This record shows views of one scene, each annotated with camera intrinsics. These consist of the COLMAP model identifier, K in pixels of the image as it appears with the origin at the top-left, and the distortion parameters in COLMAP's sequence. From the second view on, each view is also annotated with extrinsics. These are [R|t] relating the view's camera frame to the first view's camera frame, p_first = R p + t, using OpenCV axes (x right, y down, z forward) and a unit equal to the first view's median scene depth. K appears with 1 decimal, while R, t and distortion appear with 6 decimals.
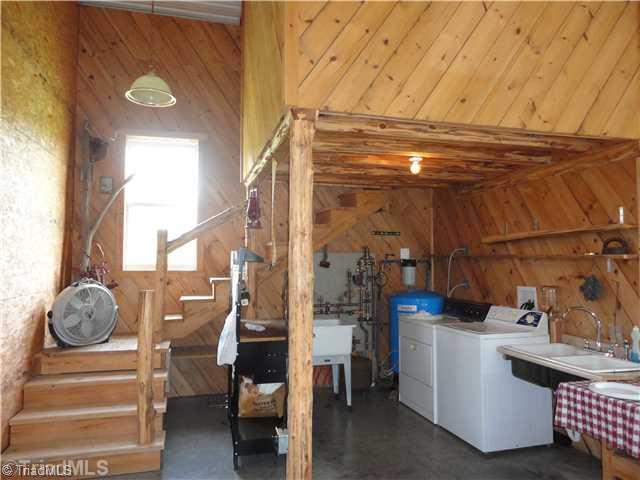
lens RADIAL K [[463.0, 0, 321.6], [0, 463.0, 241.2], [0, 0, 1]] dist [-0.001942, -0.002666]
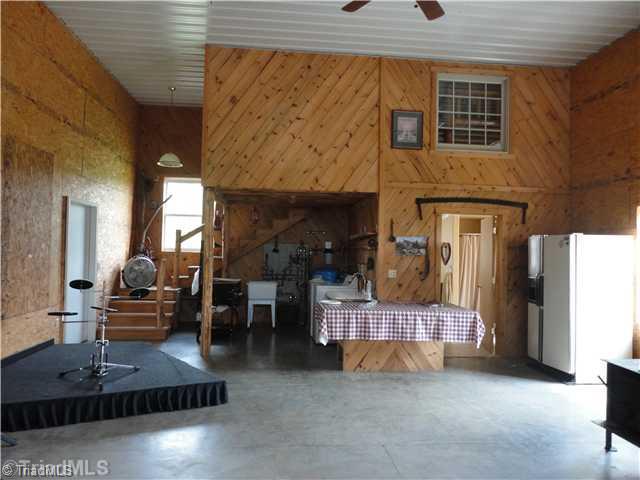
lens RADIAL K [[463.0, 0, 319.1], [0, 463.0, 239.8], [0, 0, 1]] dist [-0.001942, -0.002666]
pose [[0.985523, 0.016946, -0.168692, 0.551747], [-0.013661, 0.999694, 0.020614, -0.031886], [0.168990, -0.018011, 0.985453, -0.782845]]
